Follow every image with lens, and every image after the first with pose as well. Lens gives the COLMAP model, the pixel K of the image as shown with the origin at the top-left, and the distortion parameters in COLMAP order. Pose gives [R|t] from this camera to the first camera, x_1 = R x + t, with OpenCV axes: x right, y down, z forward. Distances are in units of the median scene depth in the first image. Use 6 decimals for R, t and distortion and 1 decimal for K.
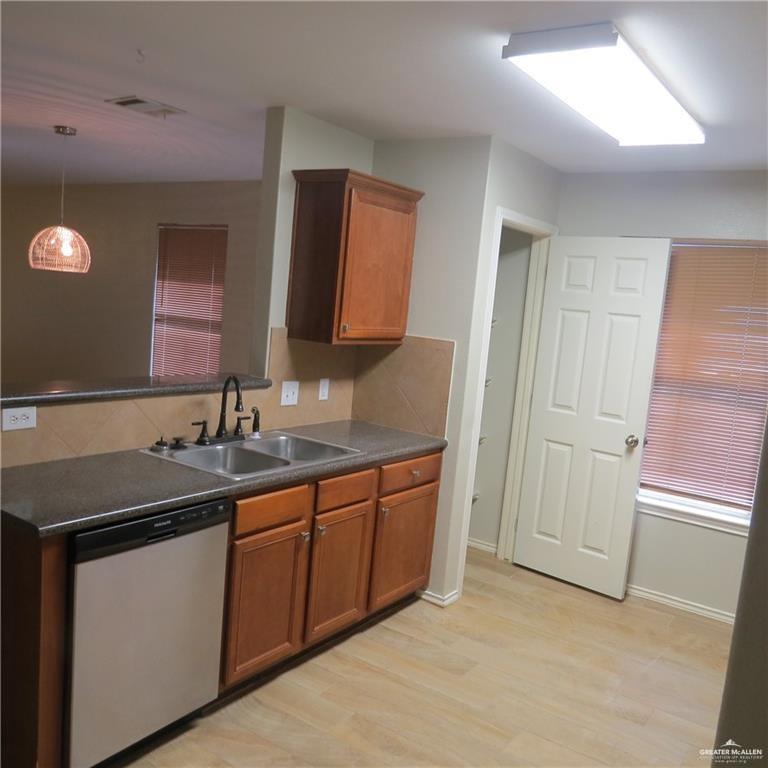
lens RADIAL K [[731.2, 0, 384.0], [0, 731.2, 384.6], [0, 0, 1]] dist [0.003257, 0.000000]
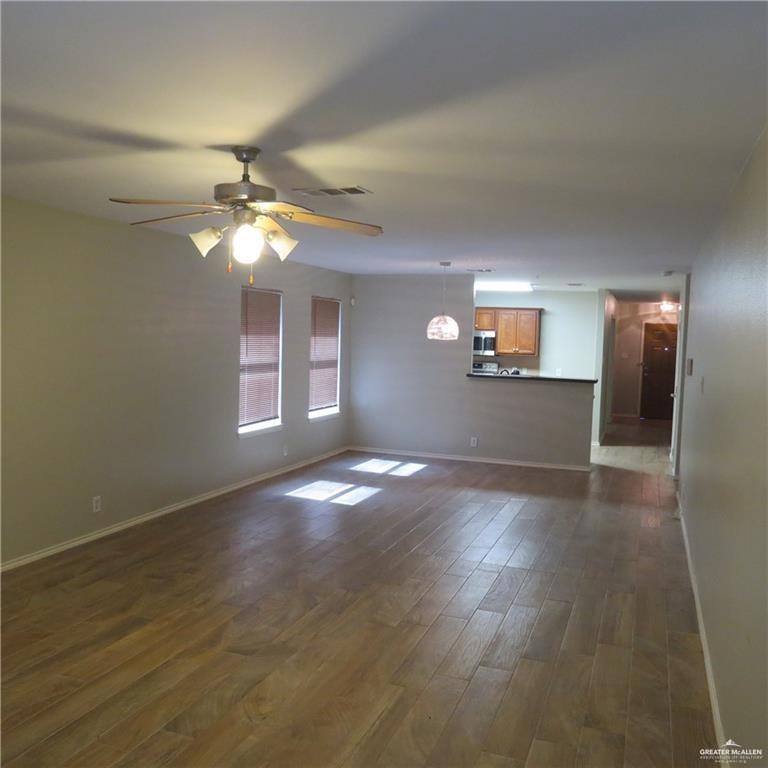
lens RADIAL K [[731.2, 0, 384.2], [0, 731.2, 384.1], [0, 0, 1]] dist [0.003257, 0.000000]
pose [[-0.243862, -0.159218, 0.956651, -1.480369], [0.065639, 0.981460, 0.180079, -0.261856], [-0.967586, 0.106709, -0.228889, 1.068882]]
